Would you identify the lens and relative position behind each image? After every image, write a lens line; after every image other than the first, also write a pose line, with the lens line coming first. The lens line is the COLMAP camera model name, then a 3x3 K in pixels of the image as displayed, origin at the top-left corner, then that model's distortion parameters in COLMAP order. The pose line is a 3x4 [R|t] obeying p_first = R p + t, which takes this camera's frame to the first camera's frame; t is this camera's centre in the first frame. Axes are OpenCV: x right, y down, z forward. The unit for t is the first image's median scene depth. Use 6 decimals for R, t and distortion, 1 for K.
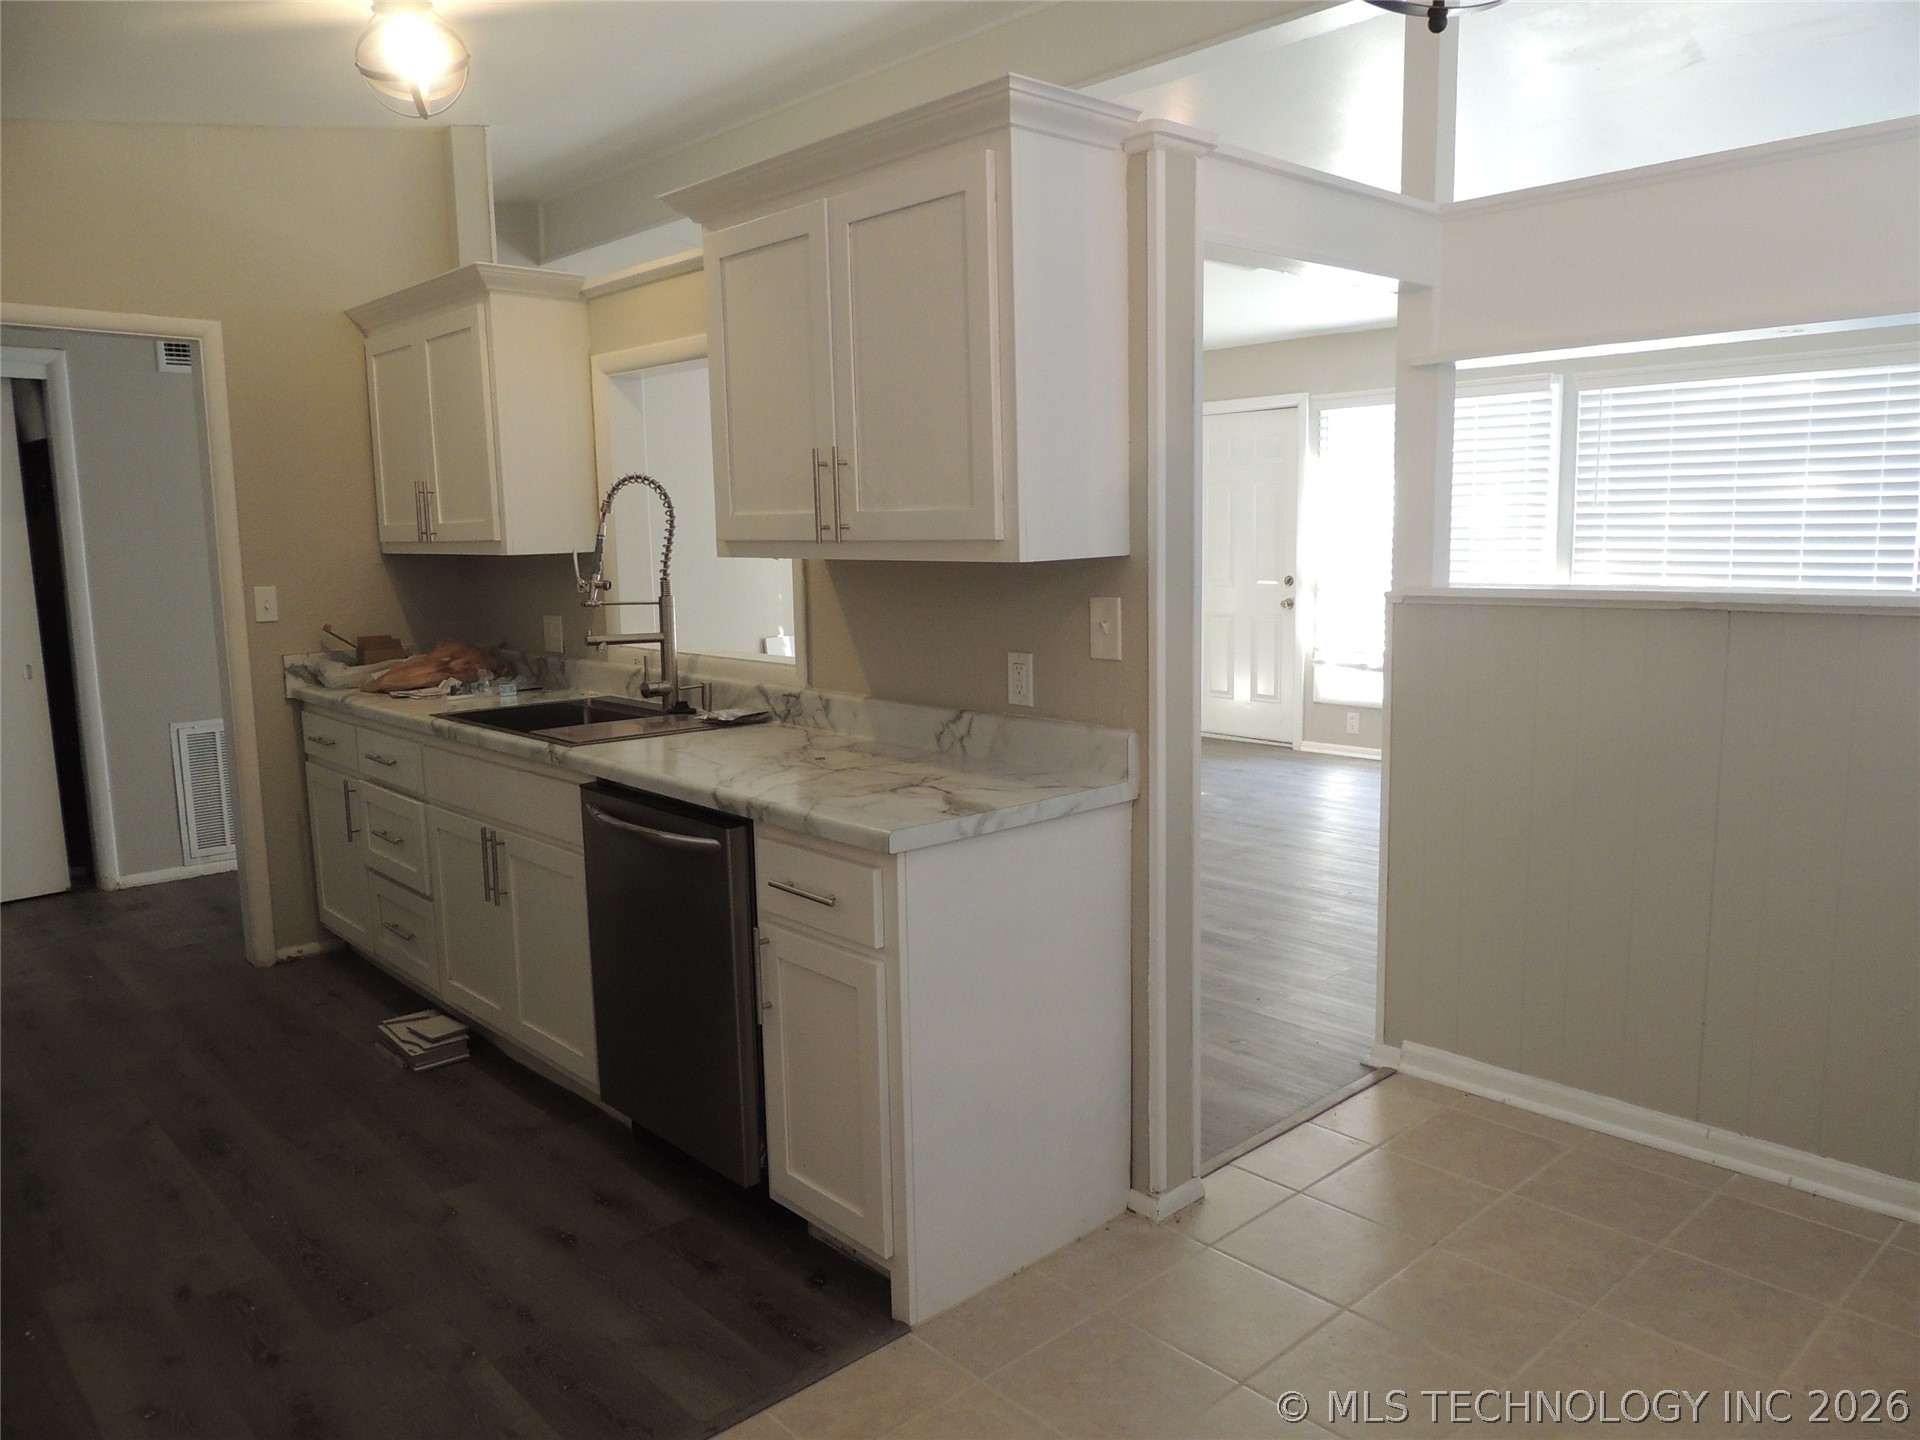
lens RADIAL K [[1367.6, 0, 968.1], [0, 1367.6, 719.7], [0, 0, 1]] dist [-0.019535, 0.001268]
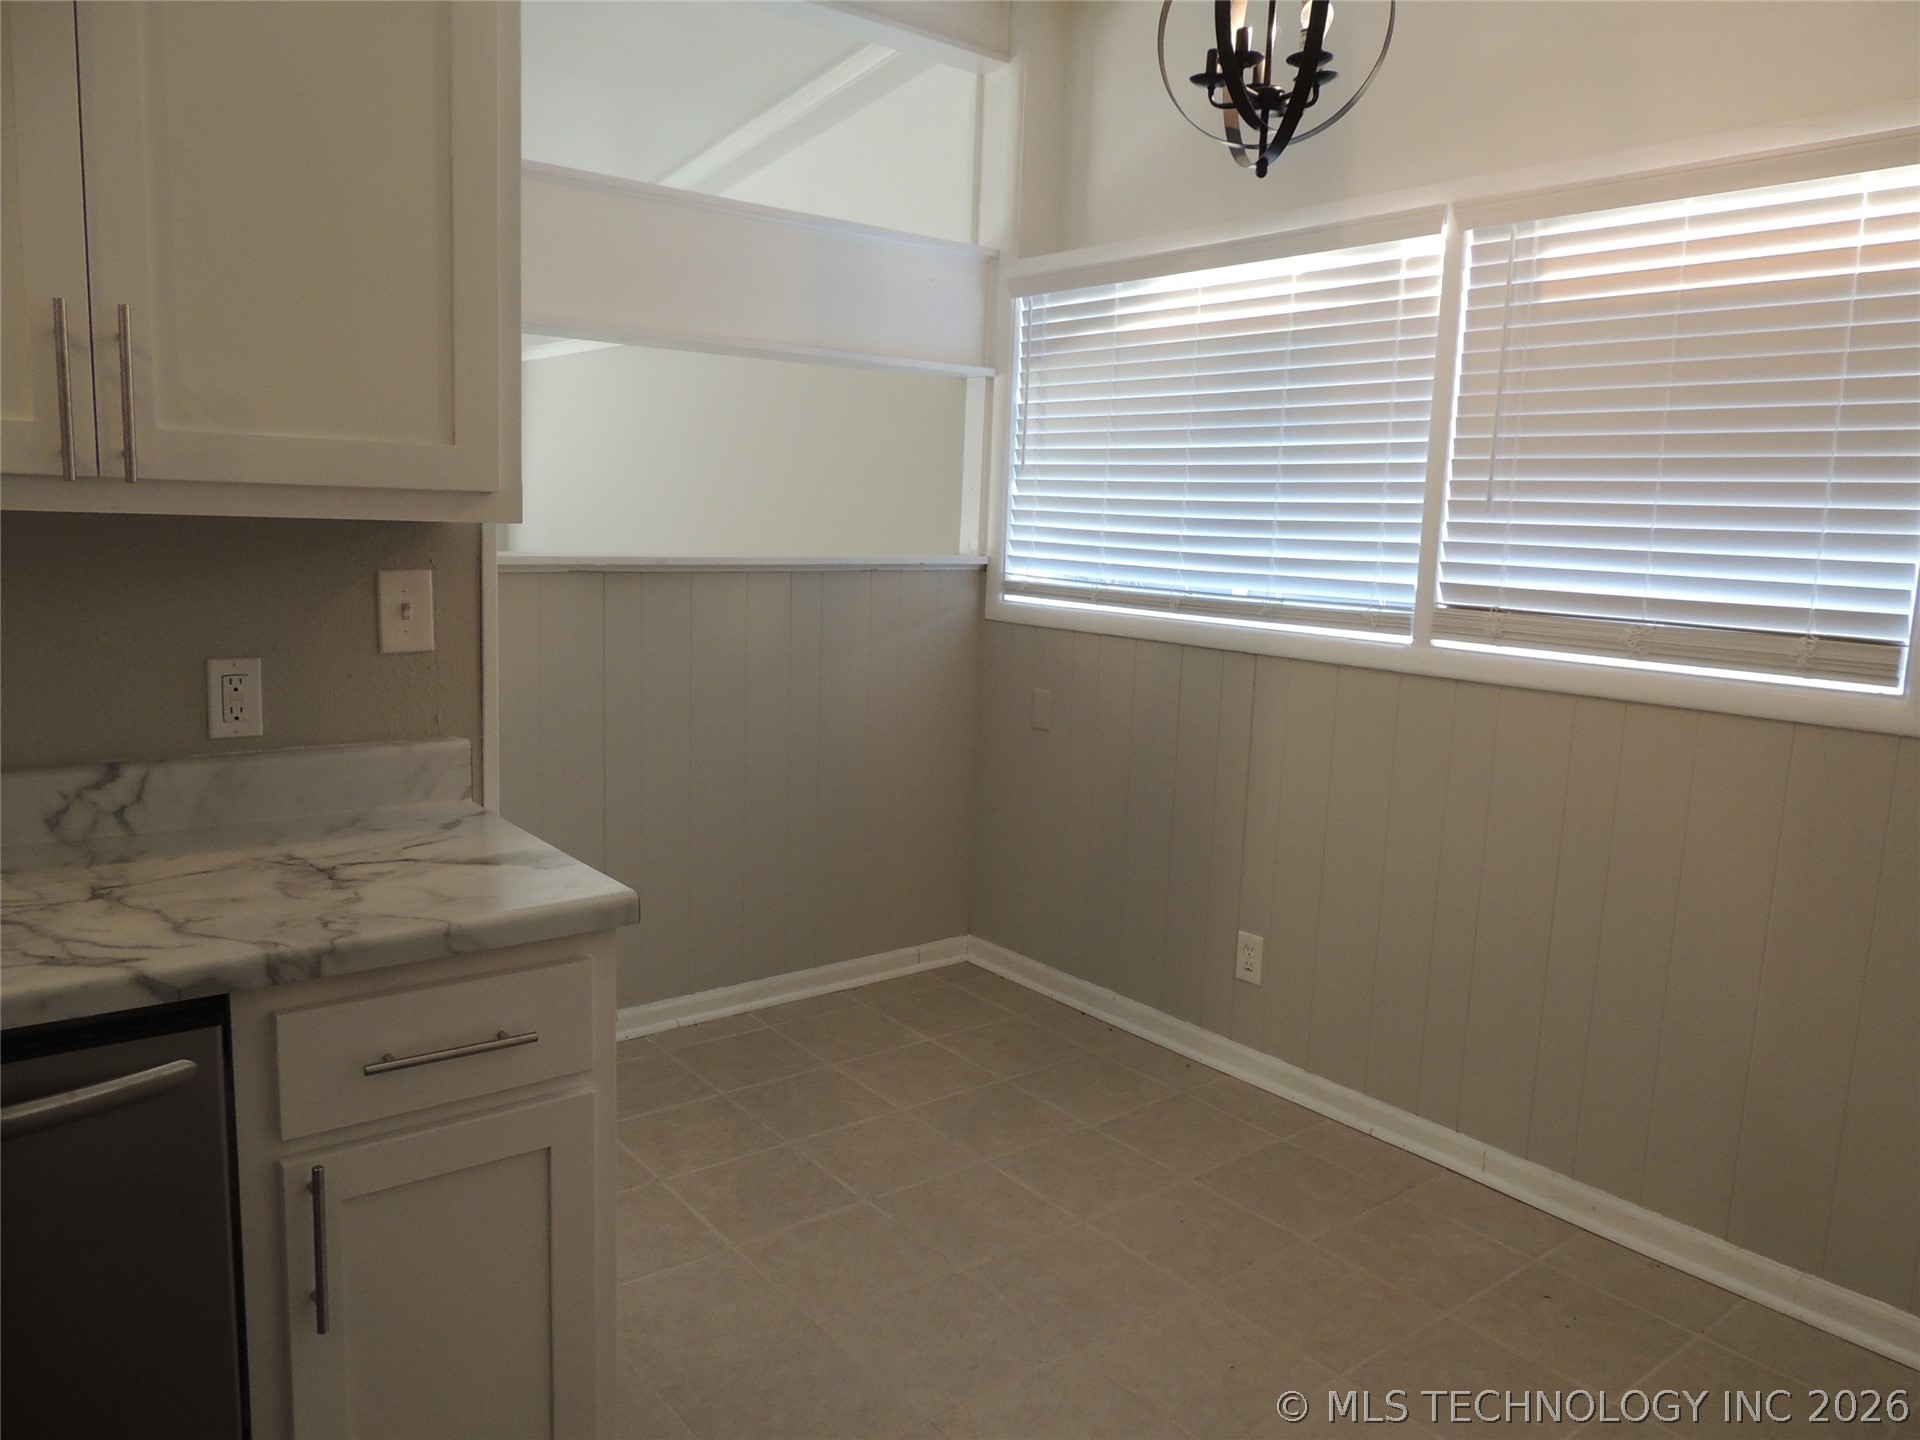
lens RADIAL K [[1367.6, 0, 959.3], [0, 1367.6, 728.5], [0, 0, 1]] dist [-0.019535, 0.001268]
pose [[0.074476, -0.131604, 0.988501, -0.600621], [0.104748, 0.986802, 0.123486, -0.060907], [-0.991706, 0.094347, 0.087278, 0.605923]]
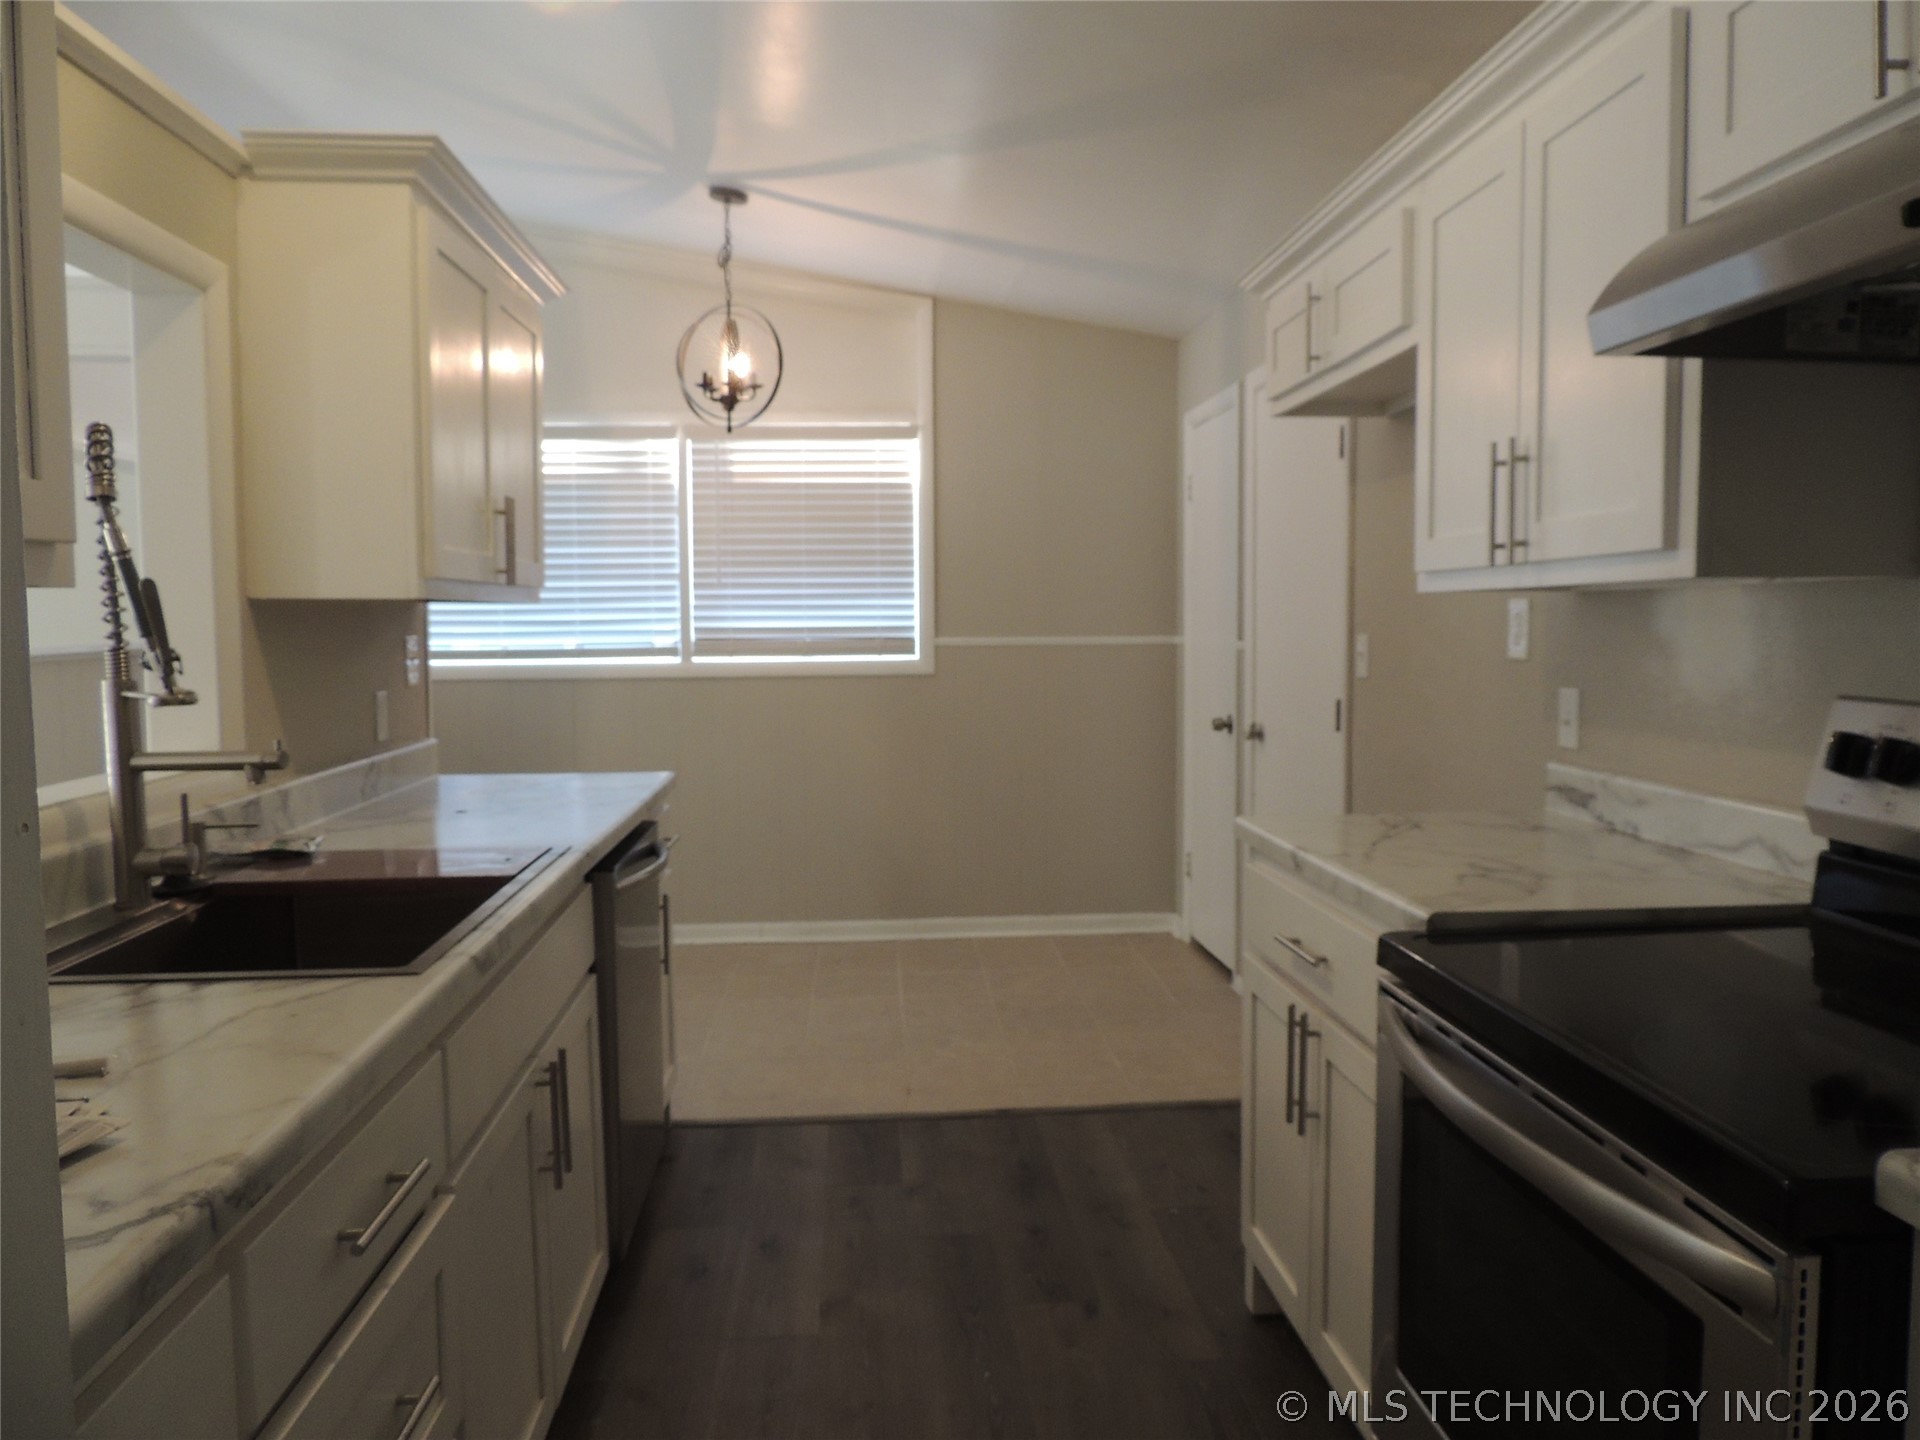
lens RADIAL K [[1367.6, 0, 961.2], [0, 1367.6, 725.0], [0, 0, 1]] dist [-0.019535, 0.001268]
pose [[-0.791112, -0.025368, 0.611145, -0.989765], [0.107666, 0.977764, 0.179958, -0.171664], [-0.602121, 0.208167, -0.770790, 1.581249]]
